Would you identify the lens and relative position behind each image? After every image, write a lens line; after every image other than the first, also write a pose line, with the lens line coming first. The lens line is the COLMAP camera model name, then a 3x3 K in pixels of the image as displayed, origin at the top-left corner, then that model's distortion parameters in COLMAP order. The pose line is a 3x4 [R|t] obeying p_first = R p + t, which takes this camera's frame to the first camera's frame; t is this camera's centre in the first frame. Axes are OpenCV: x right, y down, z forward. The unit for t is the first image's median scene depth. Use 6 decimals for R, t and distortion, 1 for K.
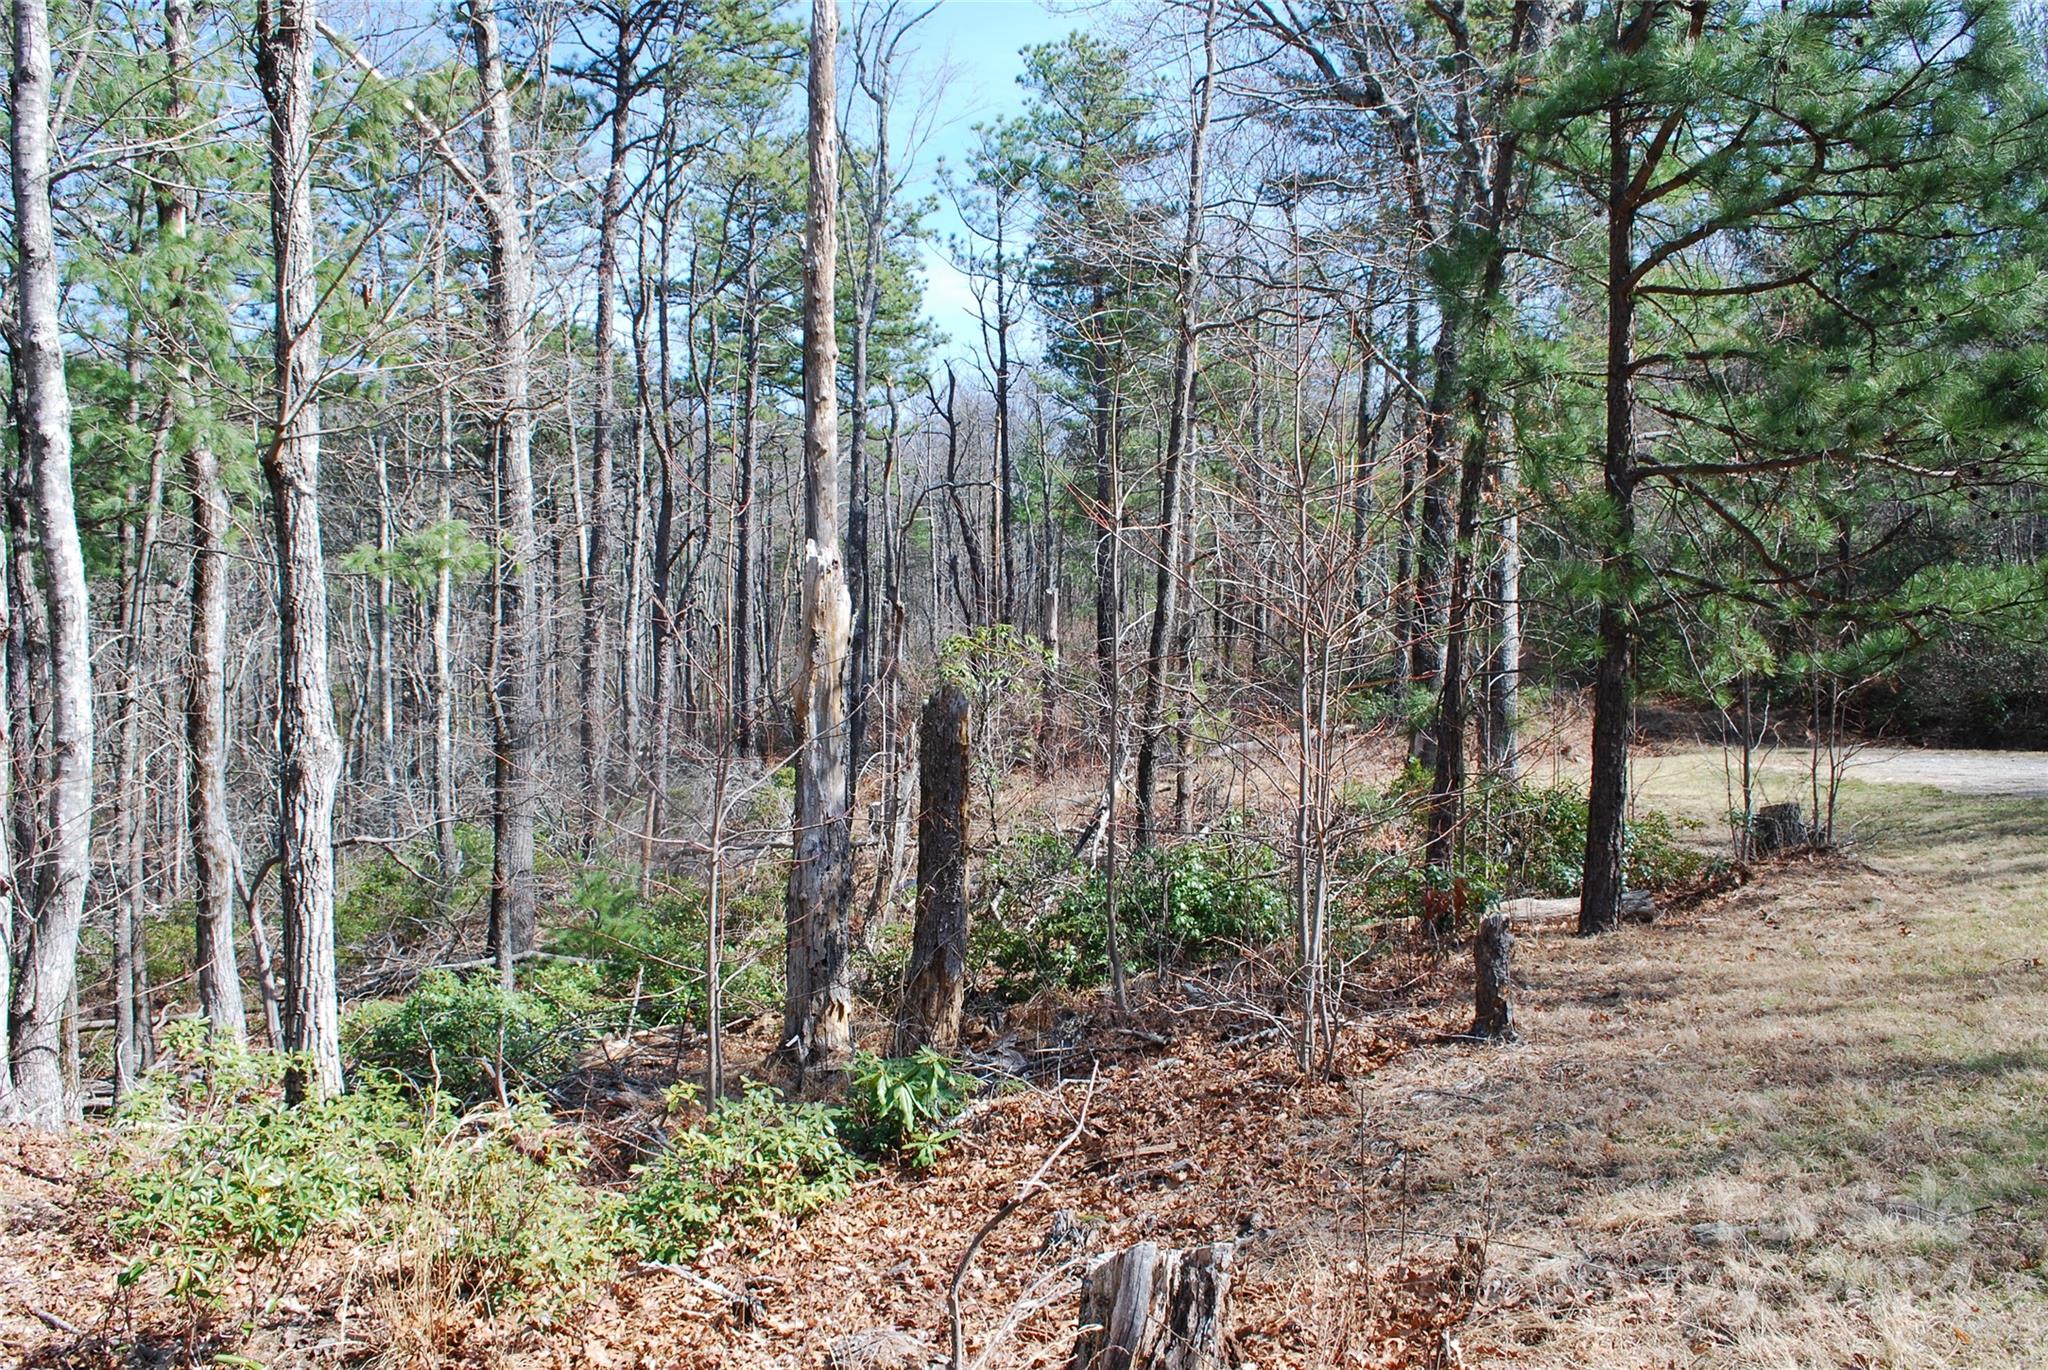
lens RADIAL K [[1600.0, 0, 1024.0], [0, 1600.0, 685.0], [0, 0, 1]] dist [-0.081657, 0.004991]
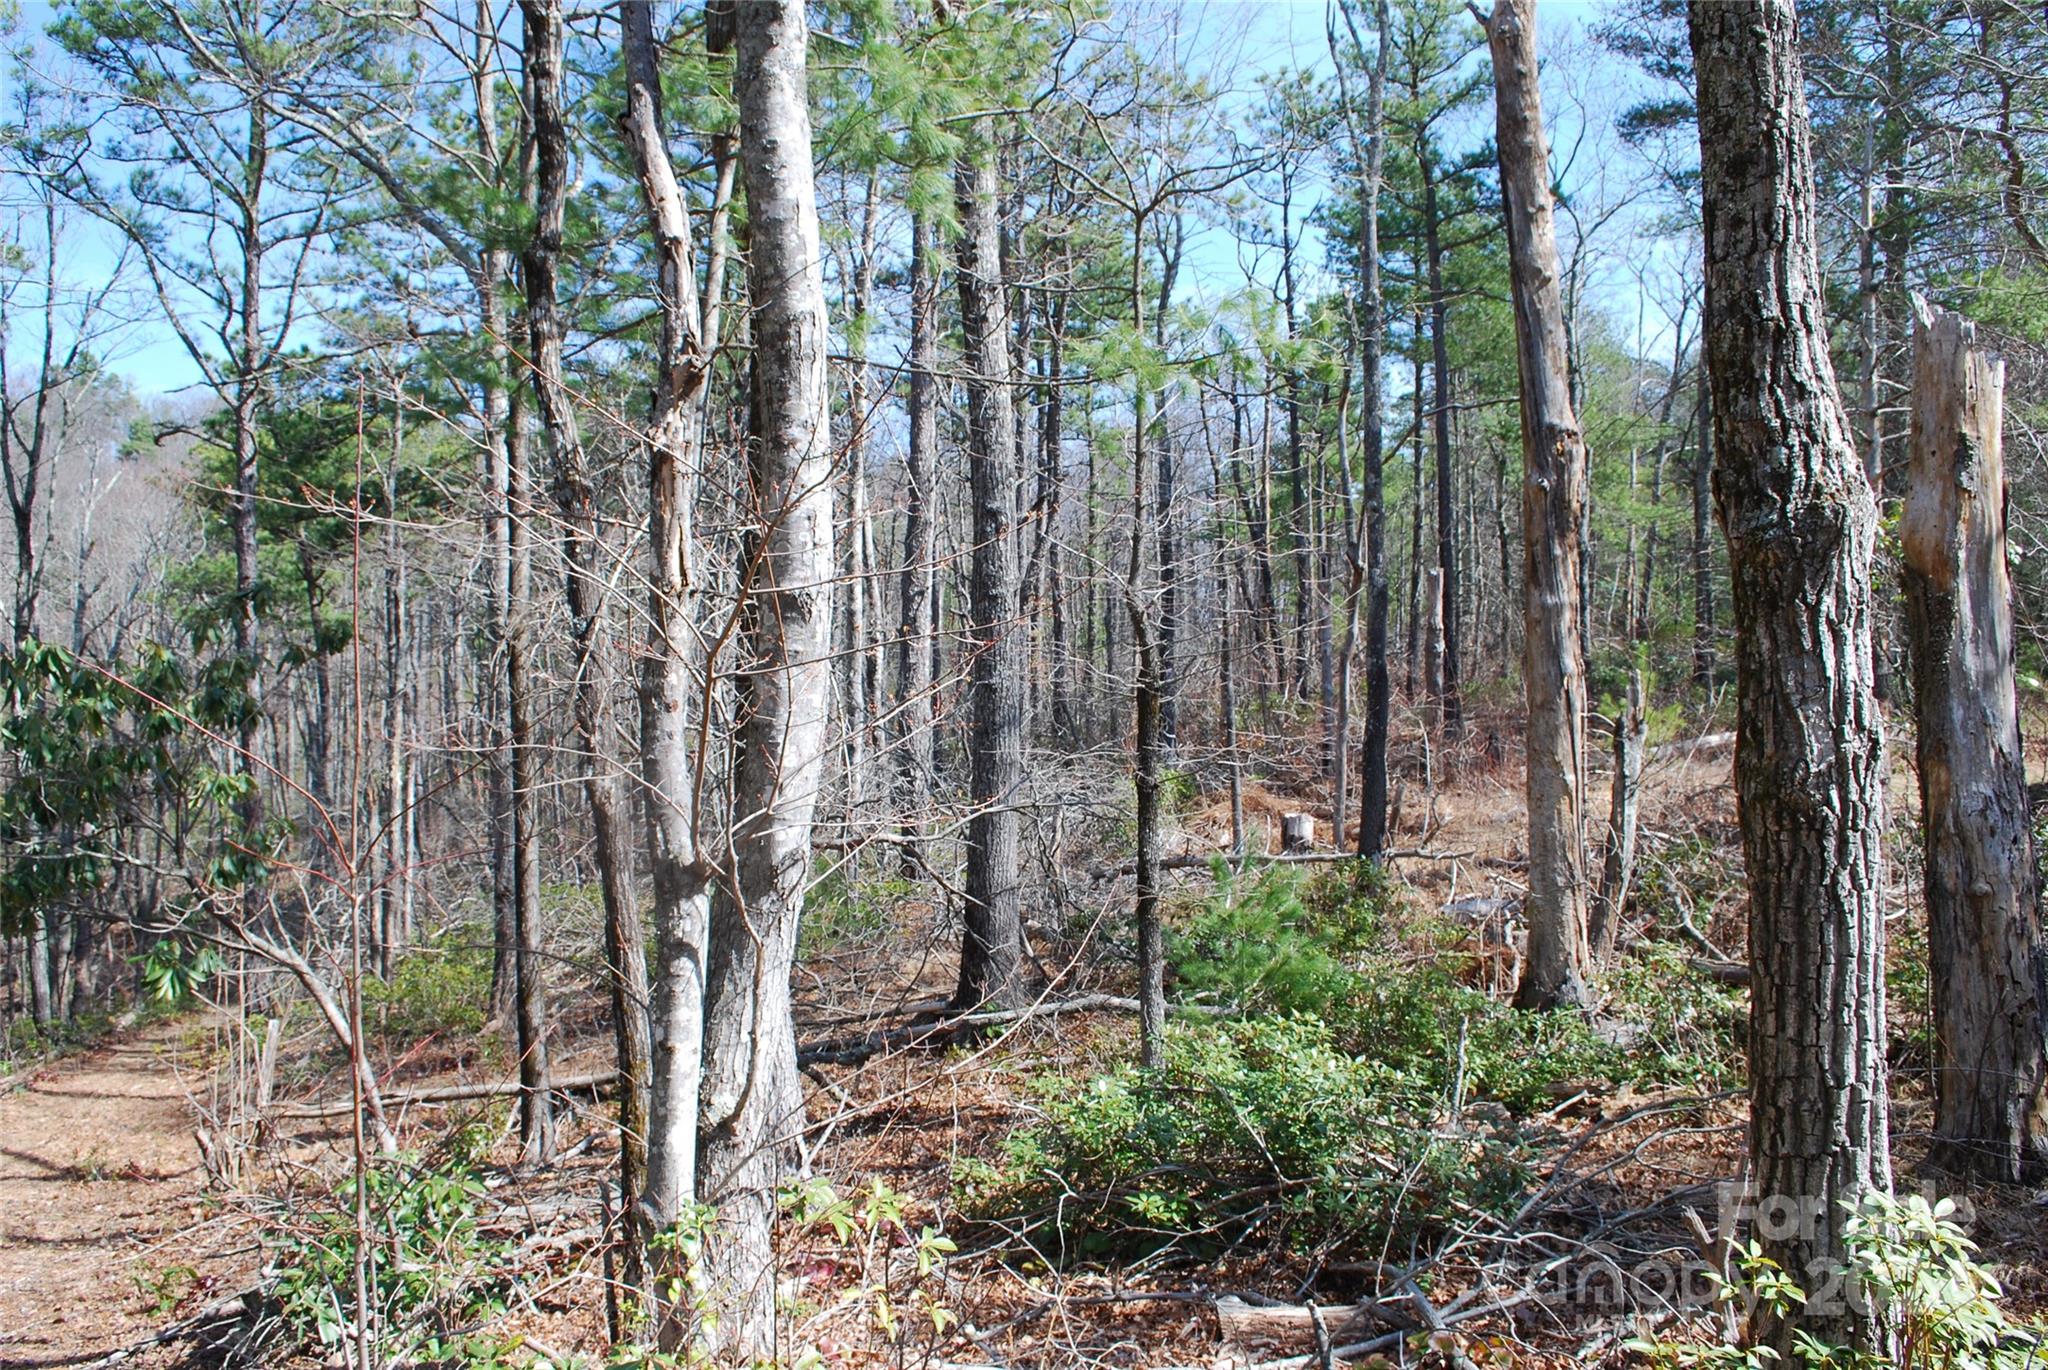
lens RADIAL K [[1600.0, 0, 1024.0], [0, 1600.0, 685.0], [0, 0, 1]] dist [-0.081657, 0.004991]
pose [[0.997733, -0.008970, -0.066689, -0.452195], [0.007171, 0.999605, -0.027169, 0.072842], [0.066907, 0.026629, 0.997404, 0.424690]]
